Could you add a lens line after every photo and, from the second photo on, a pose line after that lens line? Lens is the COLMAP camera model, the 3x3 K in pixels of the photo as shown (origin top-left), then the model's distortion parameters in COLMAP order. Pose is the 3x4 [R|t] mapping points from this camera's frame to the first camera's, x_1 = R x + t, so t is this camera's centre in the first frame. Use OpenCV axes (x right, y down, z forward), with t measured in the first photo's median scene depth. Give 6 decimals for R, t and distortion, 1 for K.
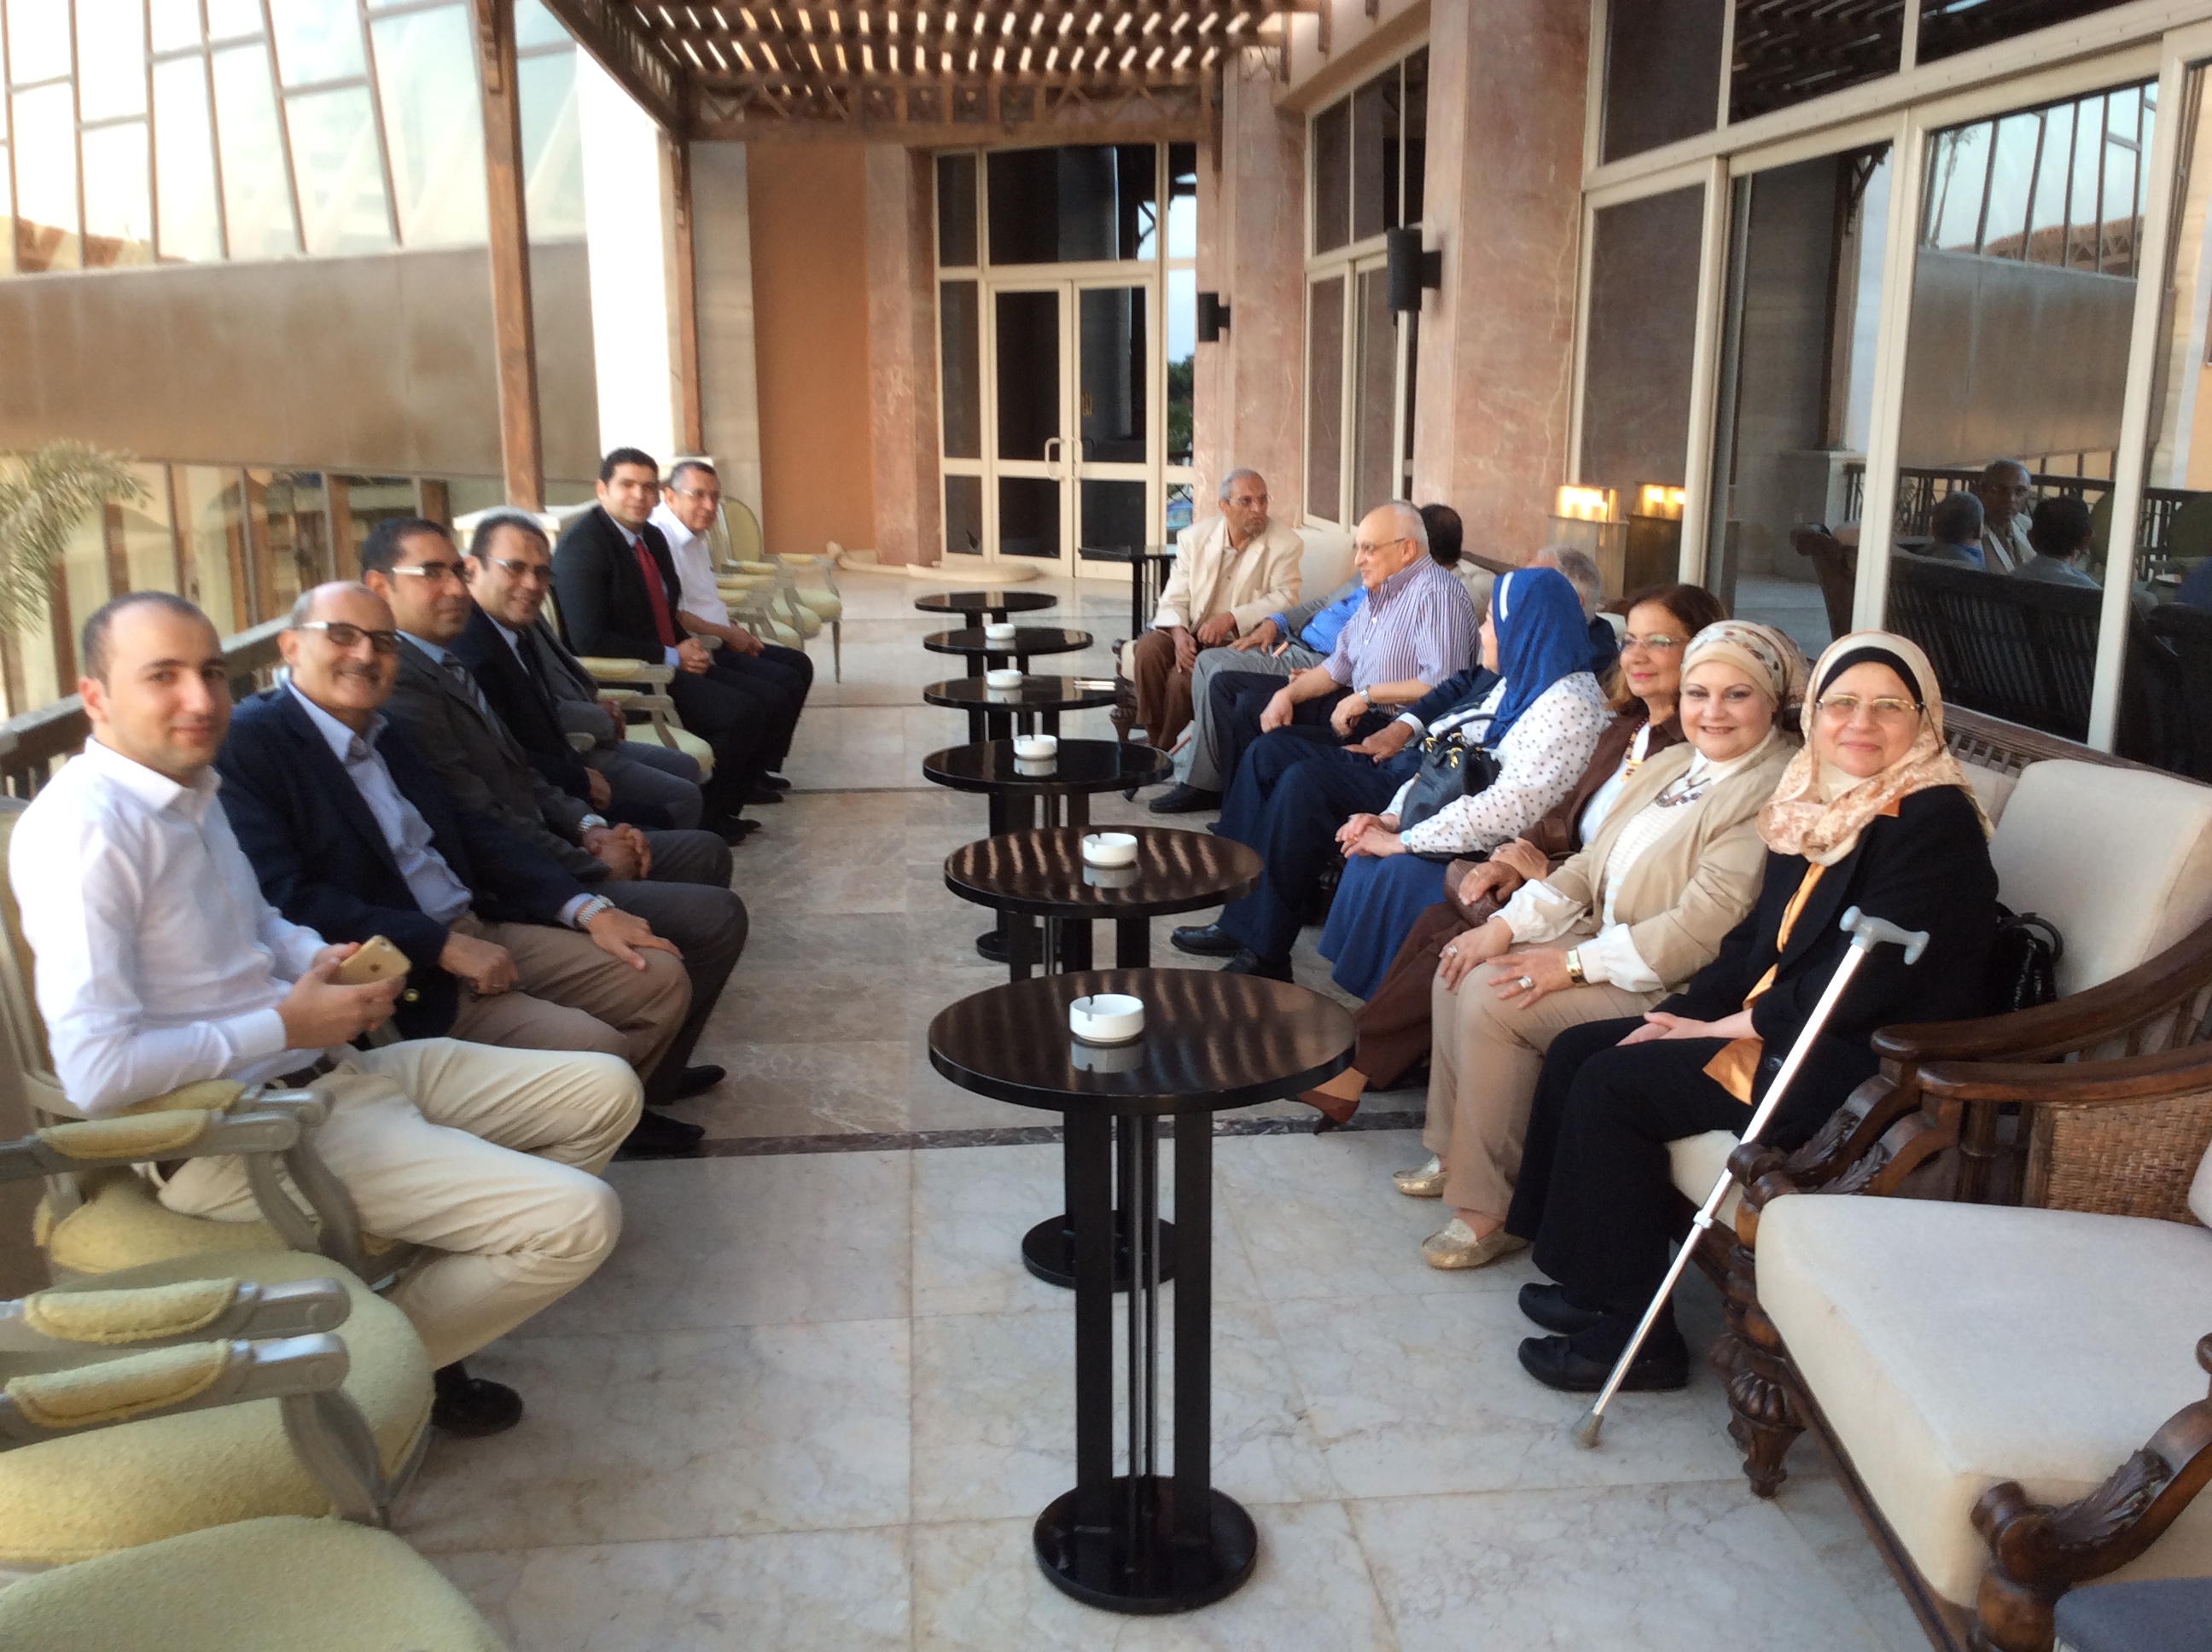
lens RADIAL K [[2028.8, 0, 1106.0], [0, 2028.8, 826.0], [0, 0, 1]] dist [0.136926, -0.261058]
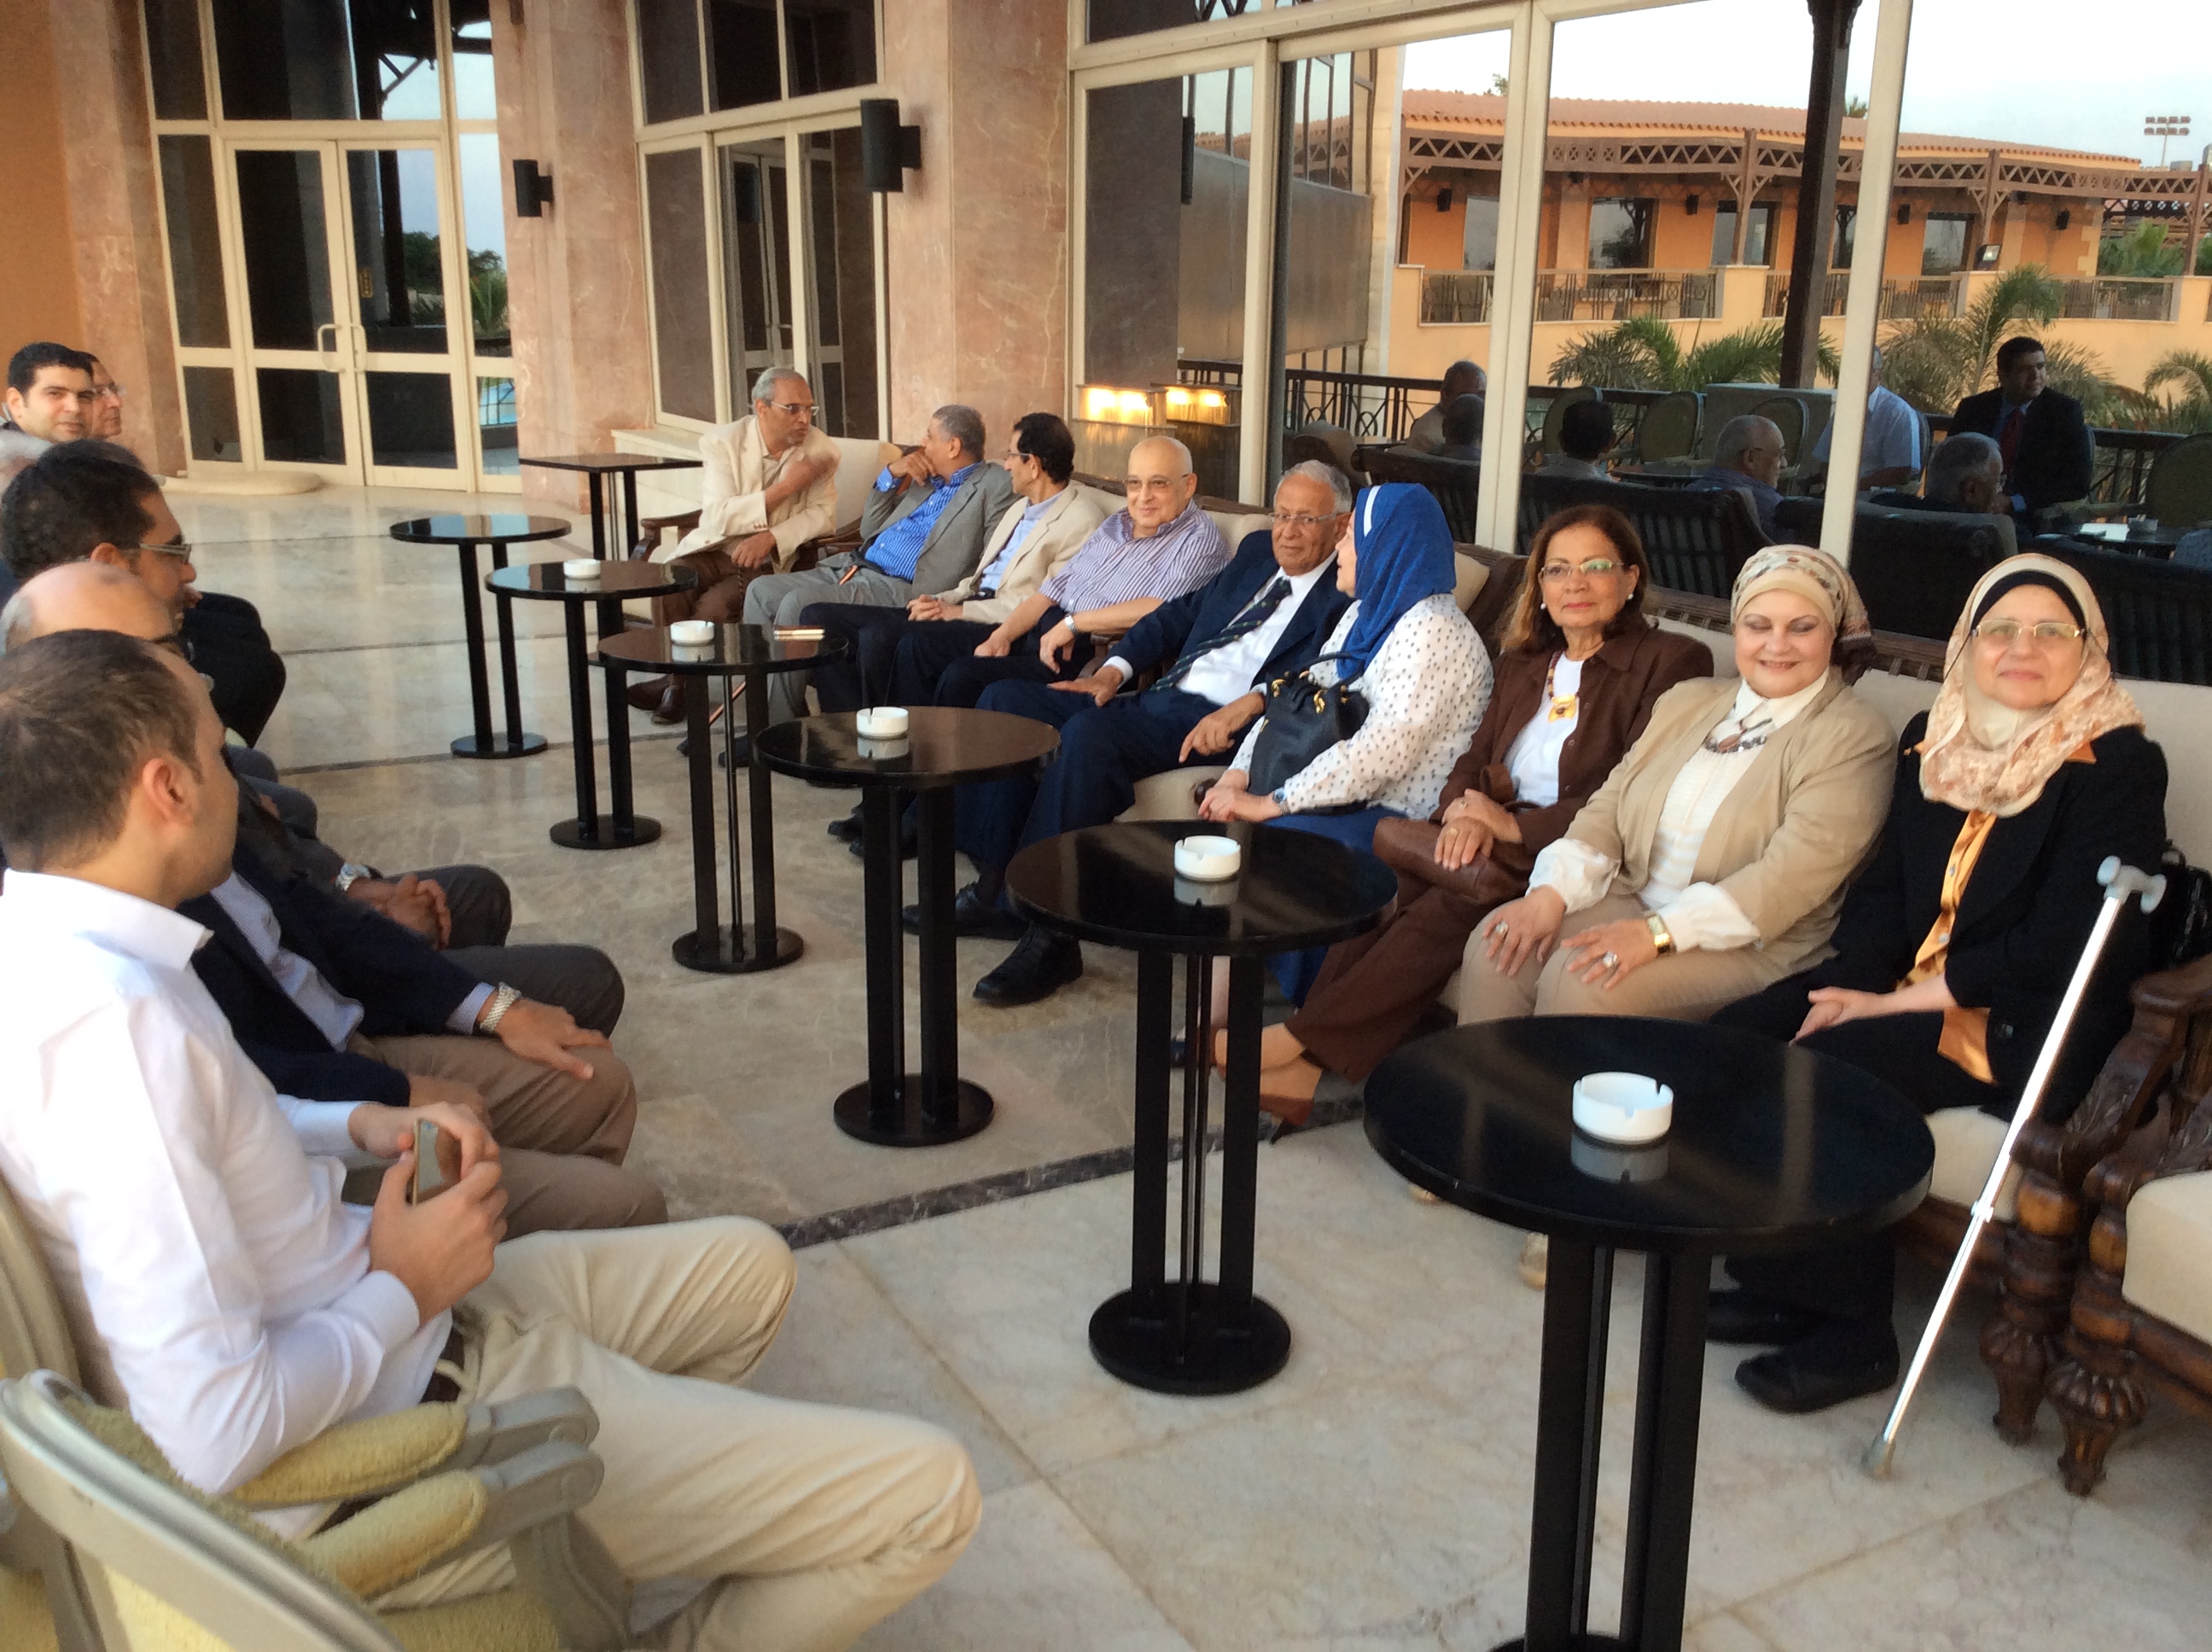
lens RADIAL K [[2028.8, 0, 1106.0], [0, 2028.8, 826.0], [0, 0, 1]] dist [0.136926, -0.261058]
pose [[0.917569, -0.091280, 0.386957, -0.145921], [0.070944, 0.995258, 0.066548, -0.024519], [-0.391197, -0.033610, 0.919693, 0.112623]]
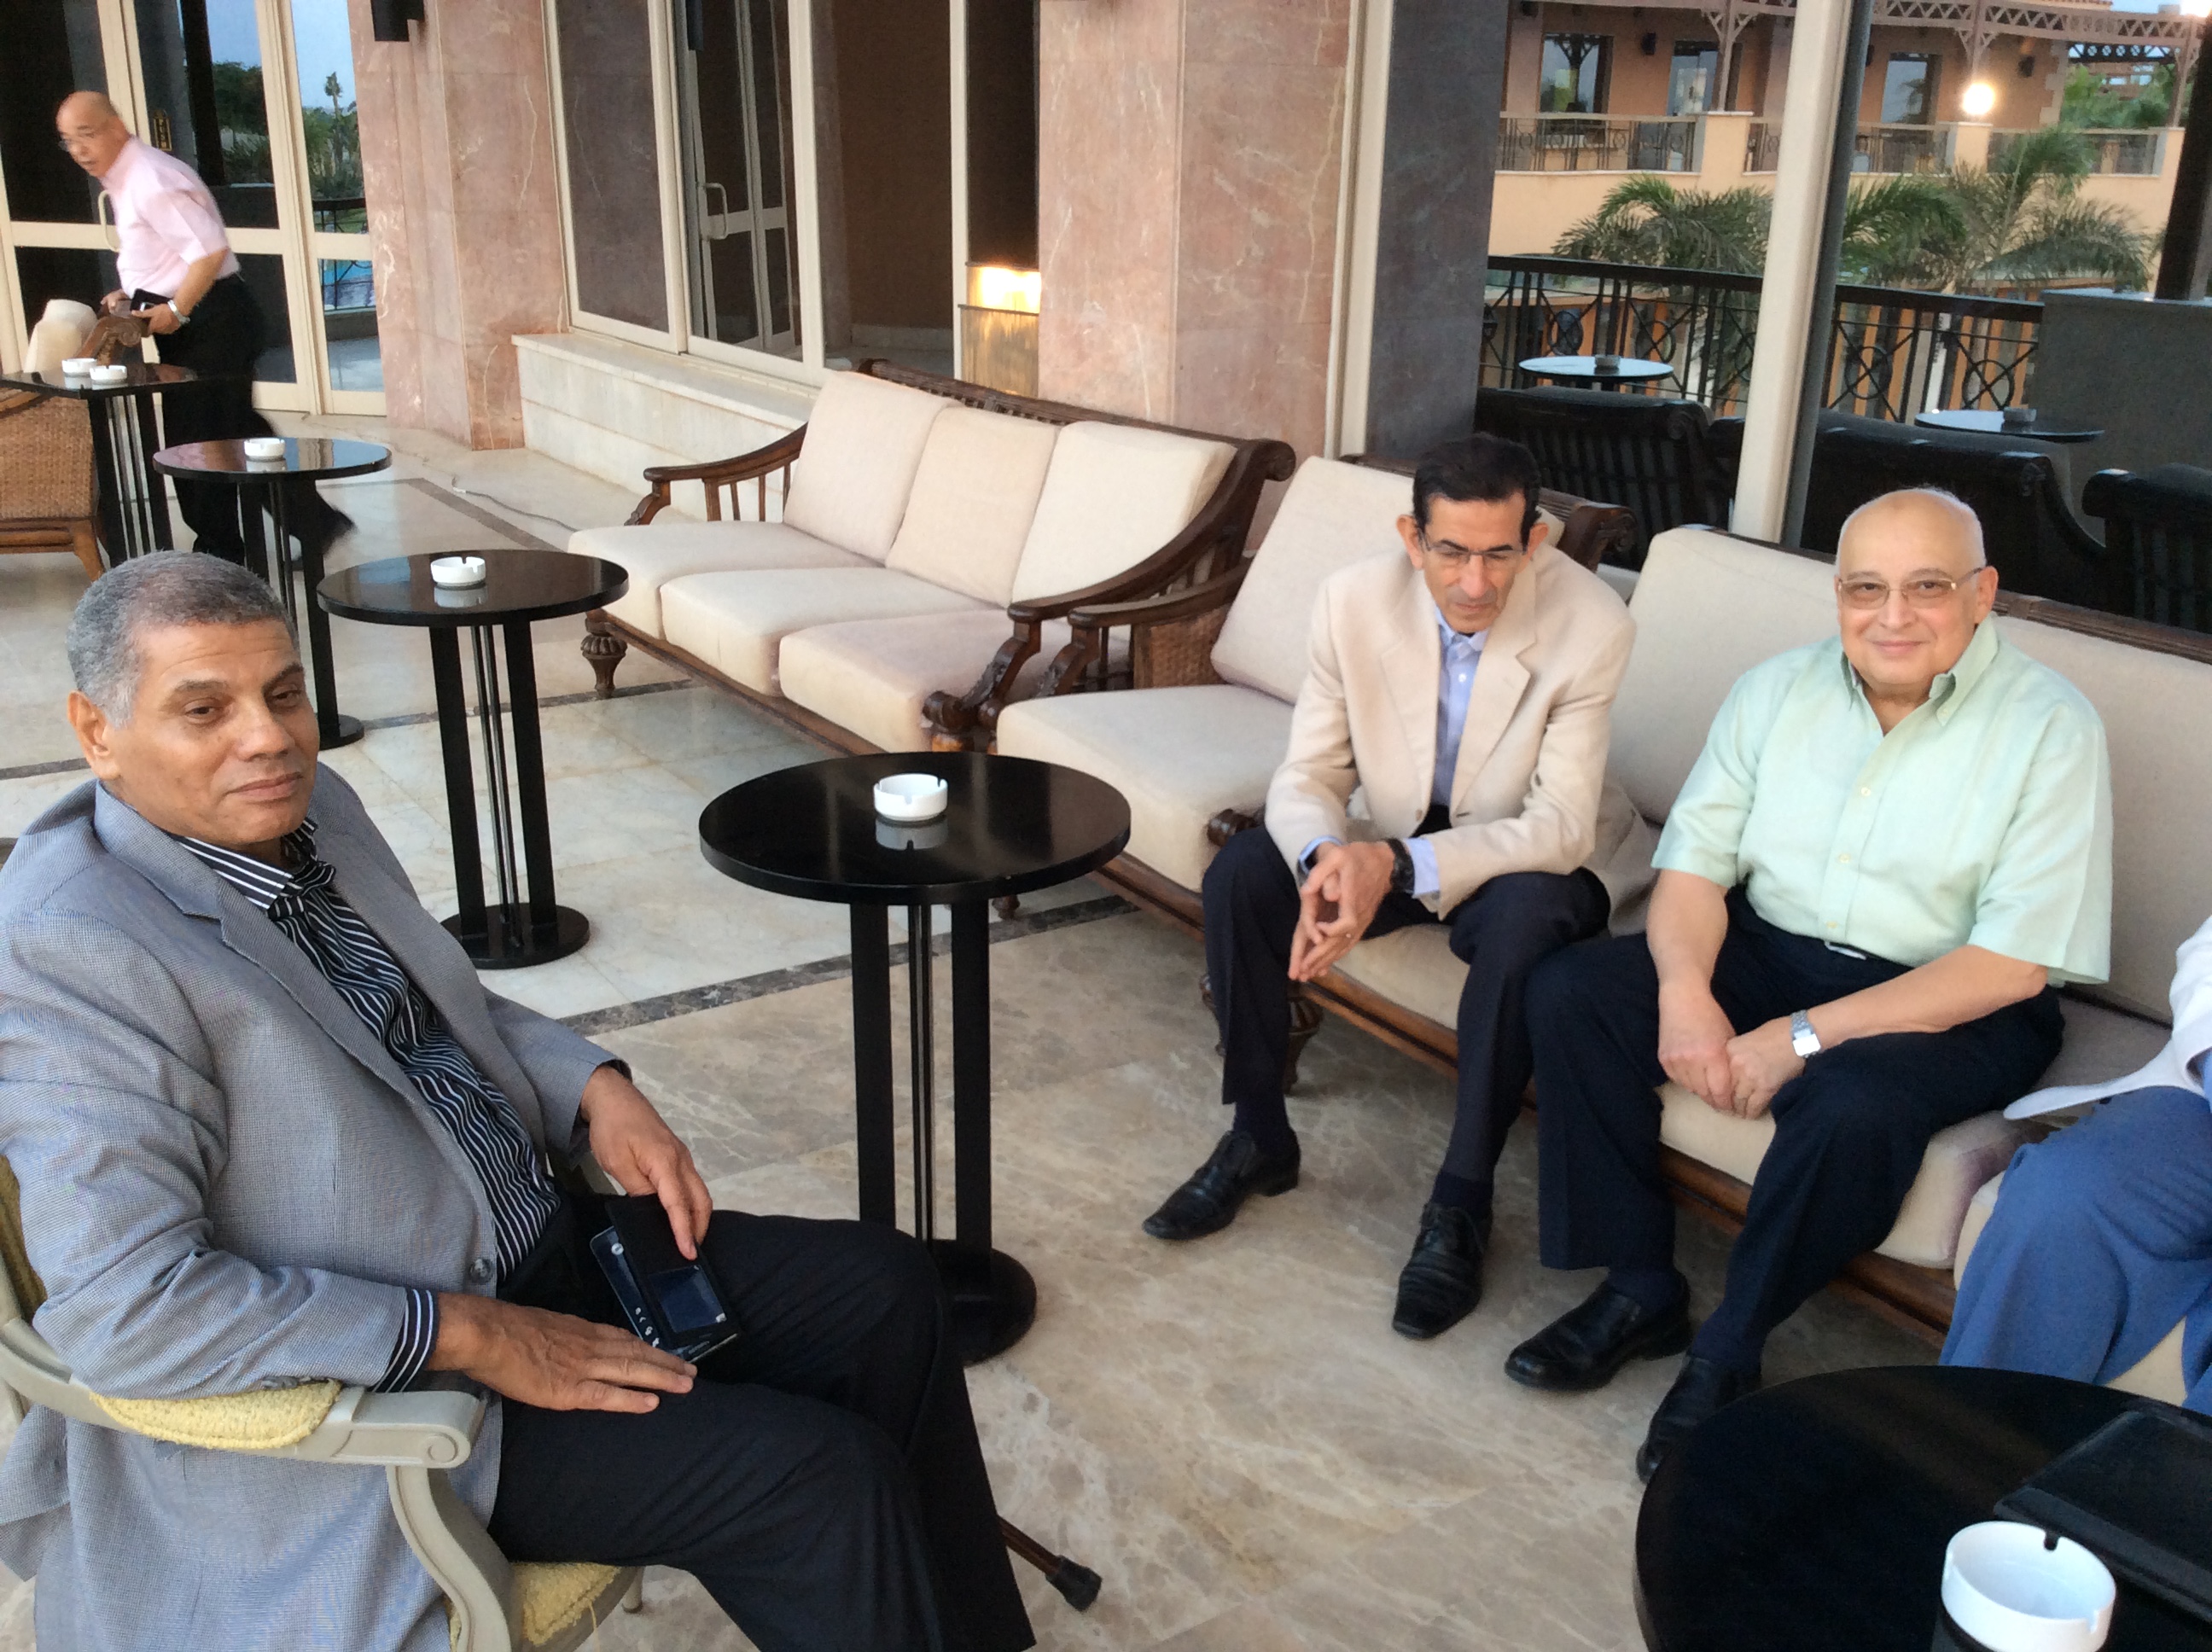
lens RADIAL K [[2008.1, 0, 1113.4], [0, 2008.1, 783.9], [0, 0, 1]] dist [0.001007, -0.003939]
pose [[0.878261, -0.134320, 0.458929, -0.115192], [0.080747, 0.987614, 0.134531, -0.117684], [-0.471315, -0.081096, 0.878229, 0.515875]]
